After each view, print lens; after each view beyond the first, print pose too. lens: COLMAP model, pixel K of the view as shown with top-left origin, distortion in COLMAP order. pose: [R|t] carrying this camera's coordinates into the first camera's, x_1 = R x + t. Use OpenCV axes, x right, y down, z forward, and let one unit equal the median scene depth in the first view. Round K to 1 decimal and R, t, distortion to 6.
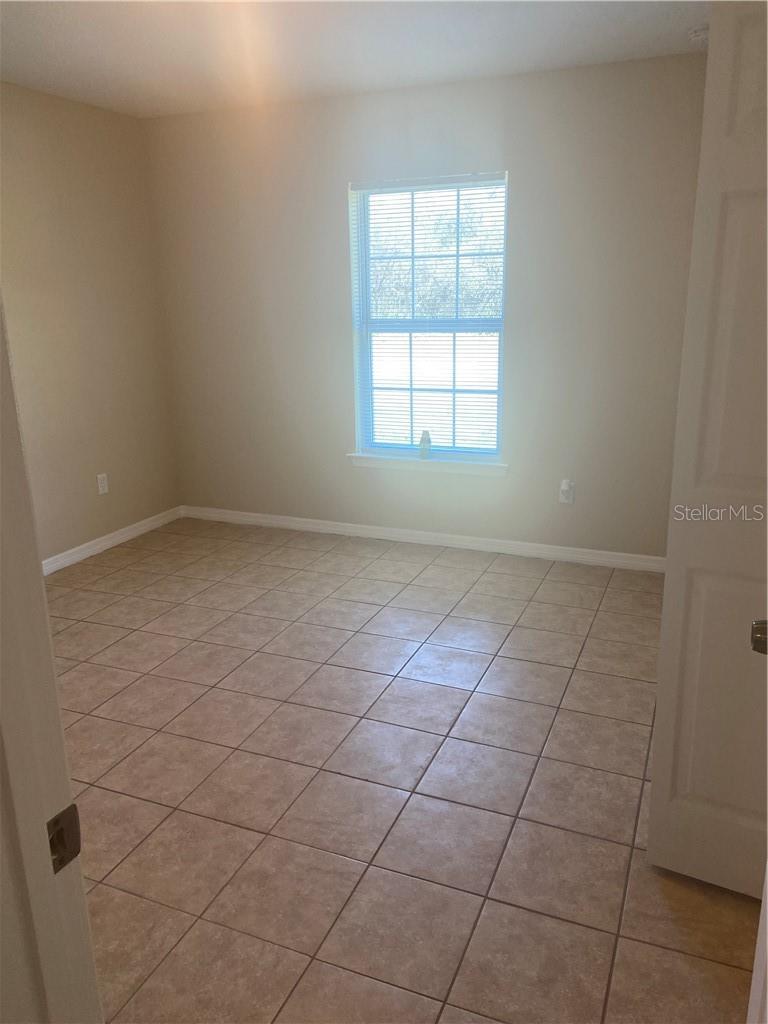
lens RADIAL K [[771.2, 0, 385.3], [0, 771.2, 516.7], [0, 0, 1]] dist [0.060446, -0.092354]
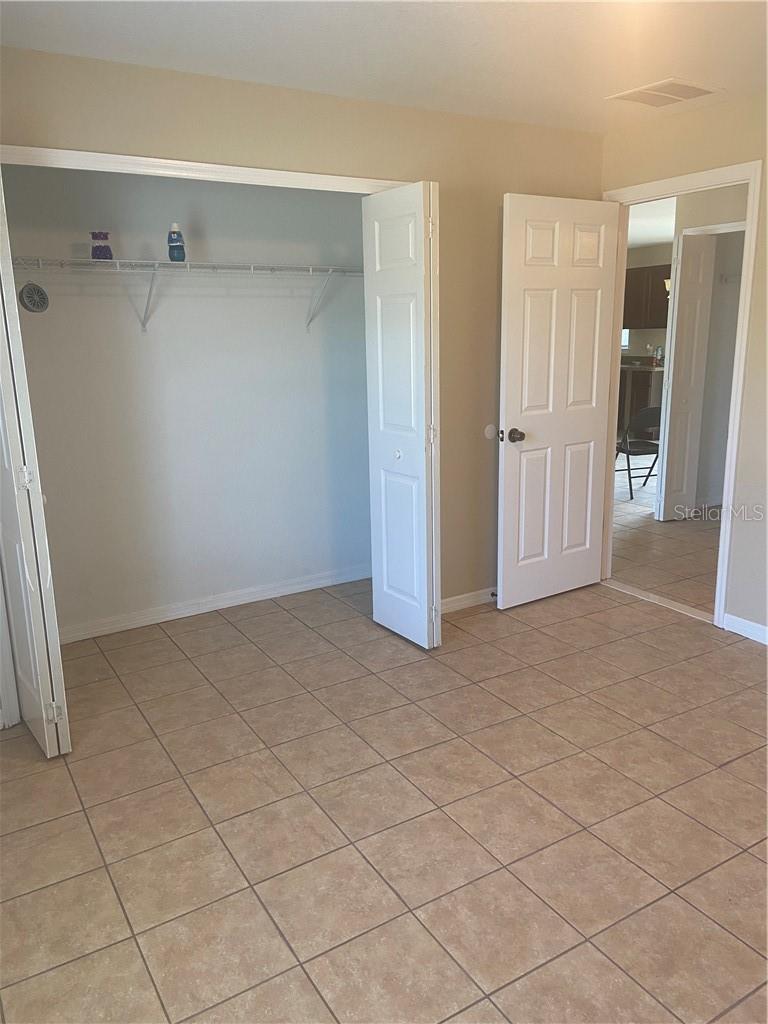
lens RADIAL K [[771.2, 0, 381.0], [0, 771.2, 508.8], [0, 0, 1]] dist [0.060446, -0.092354]
pose [[-0.812519, -0.103771, 0.573624, -0.430571], [0.195387, 0.878626, 0.435706, -0.505503], [-0.549215, 0.466098, -0.693625, 1.683886]]
